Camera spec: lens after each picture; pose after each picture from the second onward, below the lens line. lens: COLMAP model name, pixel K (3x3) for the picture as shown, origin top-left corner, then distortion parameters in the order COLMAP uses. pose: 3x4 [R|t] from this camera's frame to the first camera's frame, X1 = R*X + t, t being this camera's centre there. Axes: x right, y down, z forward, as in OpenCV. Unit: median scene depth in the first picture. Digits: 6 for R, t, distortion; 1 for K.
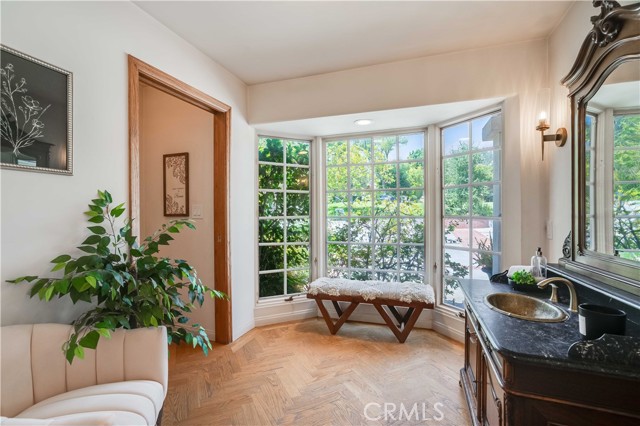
lens RADIAL K [[292.3, 0, 315.8], [0, 292.3, 215.0], [0, 0, 1]] dist [-0.029783, 0.004788]
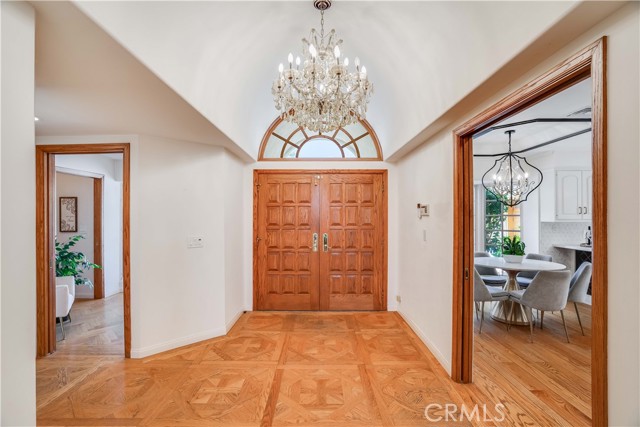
lens RADIAL K [[292.3, 0, 315.3], [0, 292.3, 216.0], [0, 0, 1]] dist [-0.029783, 0.004788]
pose [[0.945410, 0.002831, 0.325870, 0.408181], [0.001668, 0.999907, -0.013527, -0.073071], [-0.325878, 0.013332, 0.945318, -1.254094]]
